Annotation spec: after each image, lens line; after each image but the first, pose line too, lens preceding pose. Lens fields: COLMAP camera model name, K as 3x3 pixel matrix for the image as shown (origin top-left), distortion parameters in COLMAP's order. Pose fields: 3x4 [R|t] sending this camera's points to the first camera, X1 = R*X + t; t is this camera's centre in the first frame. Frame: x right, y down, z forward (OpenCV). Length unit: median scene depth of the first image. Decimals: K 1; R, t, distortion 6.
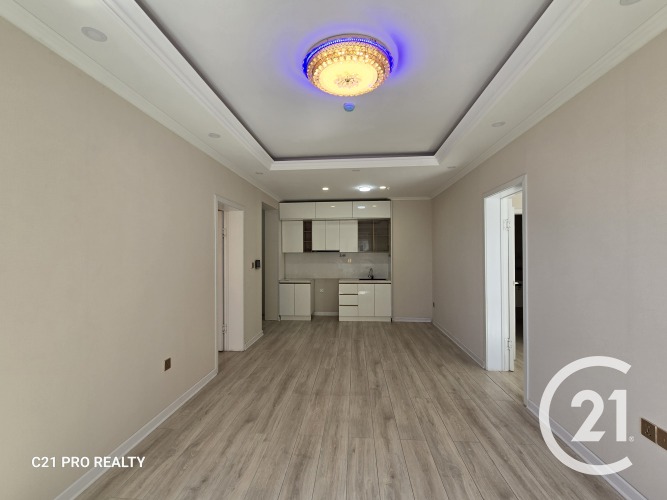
lens RADIAL K [[271.5, 0, 348.8], [0, 271.5, 250.6], [0, 0, 1]] dist [0.003719, 0.000184]
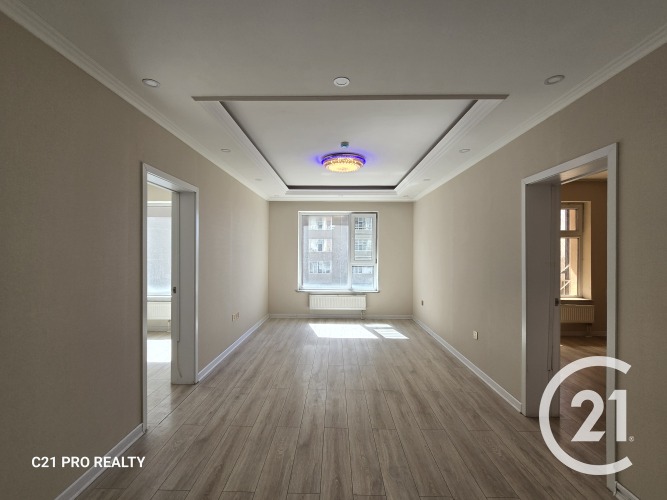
lens RADIAL K [[271.5, 0, 331.7], [0, 271.5, 251.9], [0, 0, 1]] dist [0.003719, 0.000184]
pose [[-0.999965, -0.001234, -0.008231, 0.033074], [-0.001130, 0.999918, -0.012729, 0.005686], [0.008246, -0.012720, -0.999885, 1.022639]]
